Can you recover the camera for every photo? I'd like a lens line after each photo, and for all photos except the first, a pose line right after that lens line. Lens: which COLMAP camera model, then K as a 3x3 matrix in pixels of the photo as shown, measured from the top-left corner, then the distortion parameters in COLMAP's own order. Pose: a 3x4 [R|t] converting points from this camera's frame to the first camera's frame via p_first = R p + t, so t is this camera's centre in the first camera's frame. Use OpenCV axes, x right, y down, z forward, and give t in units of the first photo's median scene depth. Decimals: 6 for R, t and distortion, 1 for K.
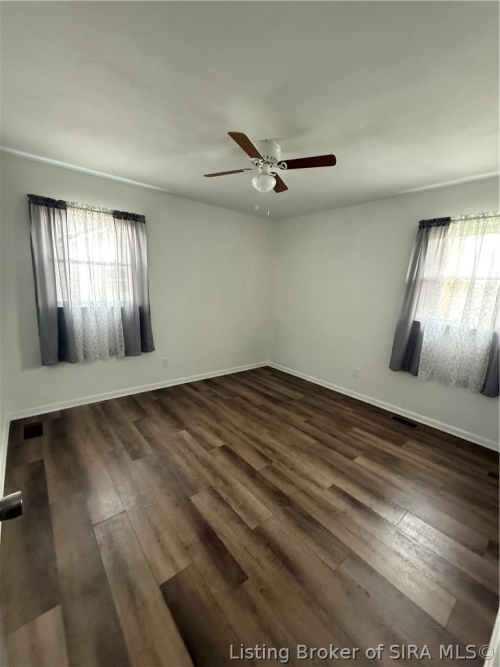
lens RADIAL K [[266.6, 0, 249.4], [0, 266.6, 335.9], [0, 0, 1]] dist [-0.000499, -0.000065]
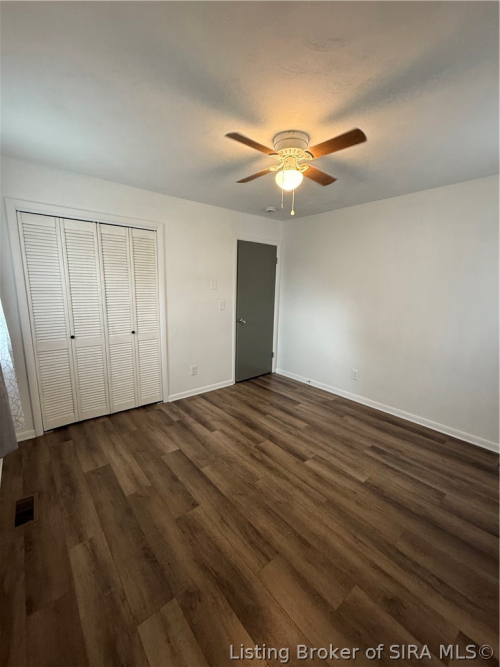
lens RADIAL K [[266.6, 0, 249.5], [0, 266.6, 333.0], [0, 0, 1]] dist [-0.000499, -0.000065]
pose [[-0.997974, -0.060833, -0.018648, 0.145075], [-0.063418, 0.927261, 0.369005, -0.352114], [-0.005156, 0.369440, -0.929240, 1.700650]]
